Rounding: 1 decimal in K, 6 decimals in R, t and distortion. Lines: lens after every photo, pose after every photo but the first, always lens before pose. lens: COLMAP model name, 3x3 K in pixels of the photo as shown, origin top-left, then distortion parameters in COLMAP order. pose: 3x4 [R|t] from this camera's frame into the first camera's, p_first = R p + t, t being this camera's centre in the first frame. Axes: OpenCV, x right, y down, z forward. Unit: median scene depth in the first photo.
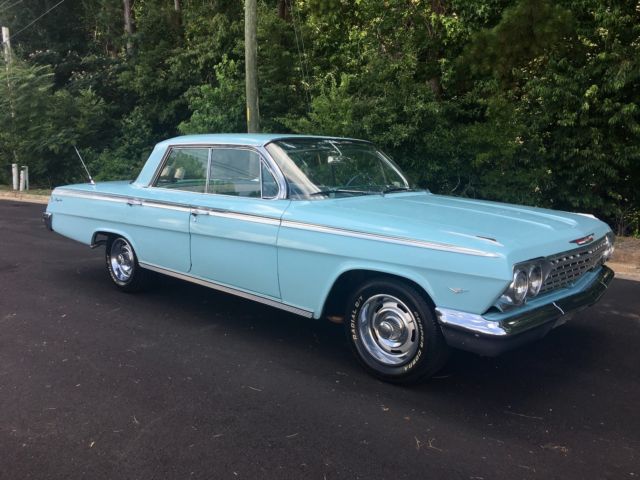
lens RADIAL K [[554.5, 0, 323.4], [0, 554.5, 237.7], [0, 0, 1]] dist [0.070471, -0.105179]
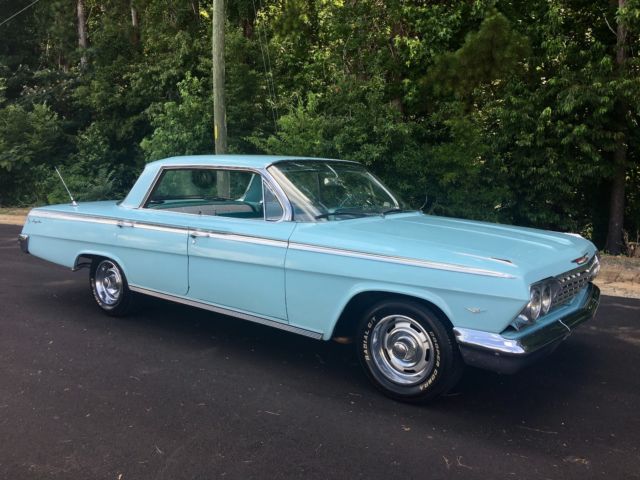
lens RADIAL K [[554.5, 0, 323.4], [0, 554.5, 237.7], [0, 0, 1]] dist [0.070471, -0.105179]
pose [[0.996207, -0.007978, 0.086648, -0.069064], [0.010400, 0.999567, -0.027542, -0.008043], [-0.086390, 0.028339, 0.995858, -0.006061]]
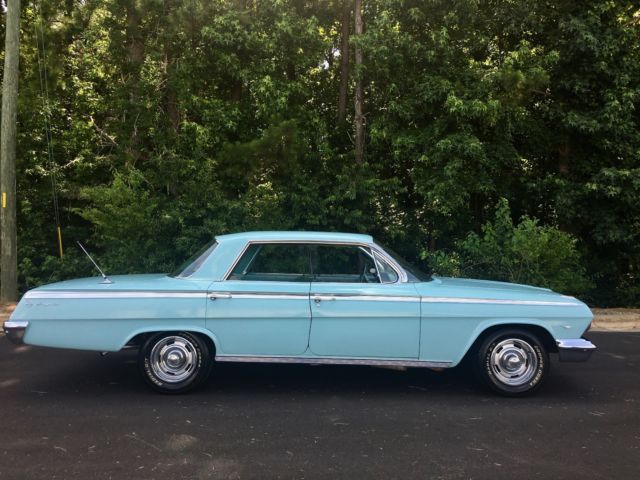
lens RADIAL K [[554.5, 0, 323.4], [0, 554.5, 237.7], [0, 0, 1]] dist [0.070471, -0.105179]
pose [[0.731508, 0.008808, 0.681776, -0.807934], [0.099121, 0.987920, -0.119115, -0.026352], [-0.674589, 0.154712, 0.721799, 0.109156]]
